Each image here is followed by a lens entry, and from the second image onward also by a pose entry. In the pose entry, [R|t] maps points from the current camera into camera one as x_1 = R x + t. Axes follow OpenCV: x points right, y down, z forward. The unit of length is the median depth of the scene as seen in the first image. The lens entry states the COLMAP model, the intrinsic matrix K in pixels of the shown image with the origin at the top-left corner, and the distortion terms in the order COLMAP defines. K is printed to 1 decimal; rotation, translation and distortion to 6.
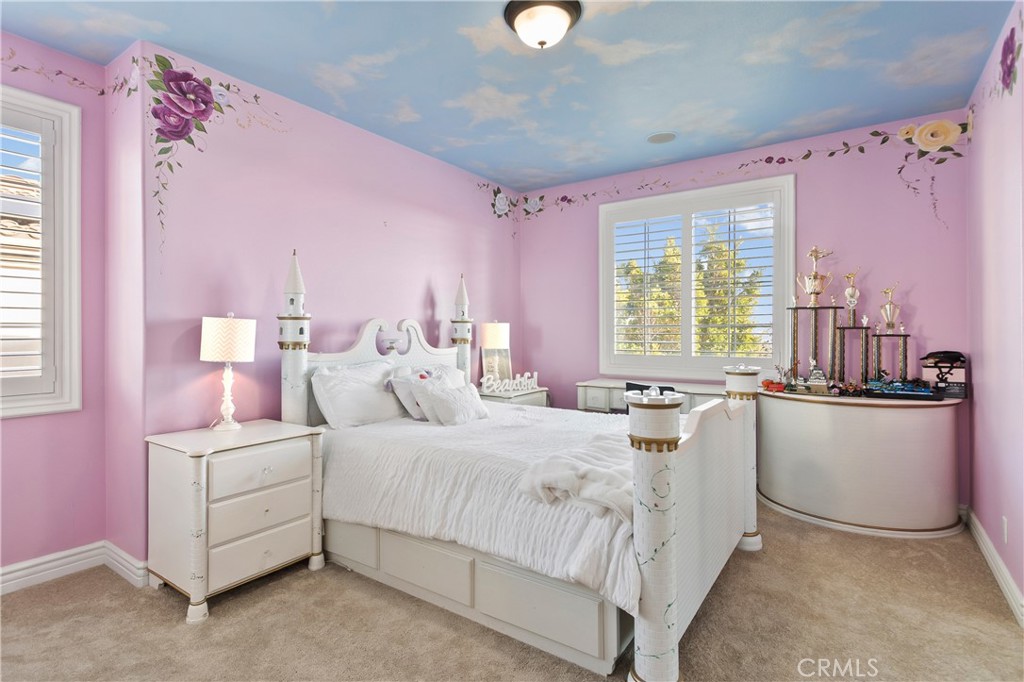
lens RADIAL K [[510.8, 0, 512.0], [0, 510.8, 341.0], [0, 0, 1]] dist [0.020863, -0.007641]
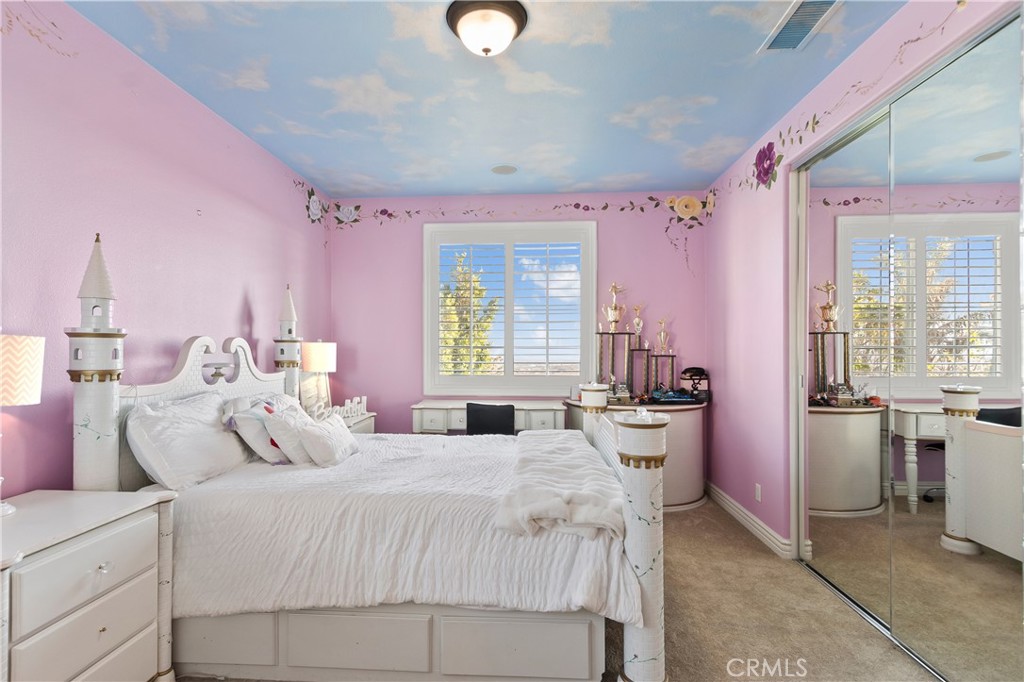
lens RADIAL K [[498.8, 0, 507.3], [0, 498.8, 356.9], [0, 0, 1]] dist [0.015250, -0.001031]
pose [[0.856421, -0.005387, 0.516249, -0.264473], [0.007759, 0.999967, -0.002436, -0.008372], [-0.516219, 0.006092, 0.856435, 0.131180]]
